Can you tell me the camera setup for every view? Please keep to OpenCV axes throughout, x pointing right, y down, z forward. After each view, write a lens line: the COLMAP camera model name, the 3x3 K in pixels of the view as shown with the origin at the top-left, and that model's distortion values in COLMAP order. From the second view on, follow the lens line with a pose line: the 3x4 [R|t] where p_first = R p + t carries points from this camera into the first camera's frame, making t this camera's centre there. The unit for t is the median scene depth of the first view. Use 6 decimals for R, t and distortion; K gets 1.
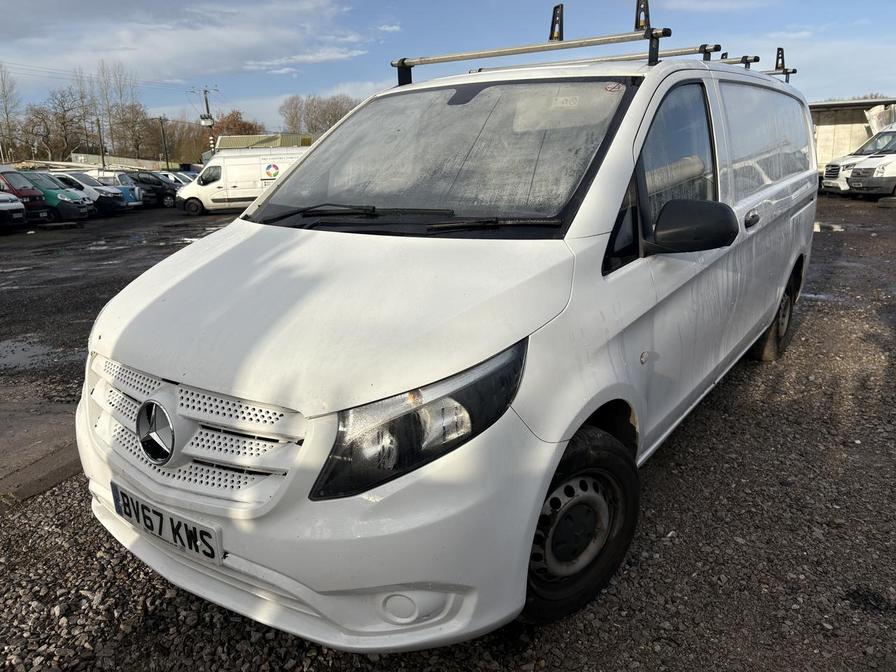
lens RADIAL K [[649.3, 0, 444.3], [0, 649.3, 335.8], [0, 0, 1]] dist [0.007343, 0.003229]
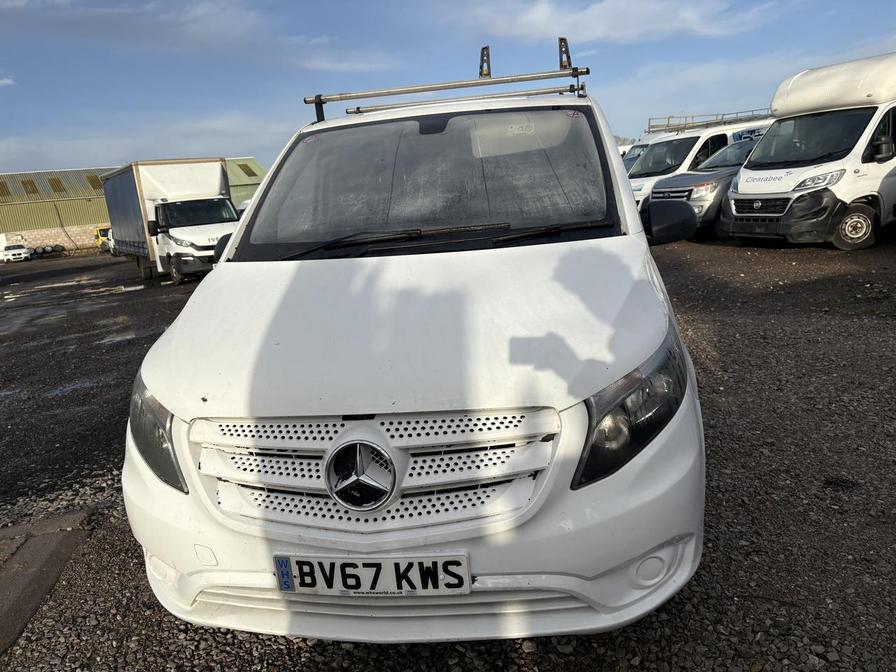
lens RADIAL K [[649.3, 0, 444.3], [0, 649.3, 335.8], [0, 0, 1]] dist [0.007343, 0.003229]
pose [[0.894065, -0.150569, 0.421873, -0.696559], [0.181419, 0.982828, -0.033699, 0.009320], [-0.409555, 0.106665, 0.906028, 0.109809]]
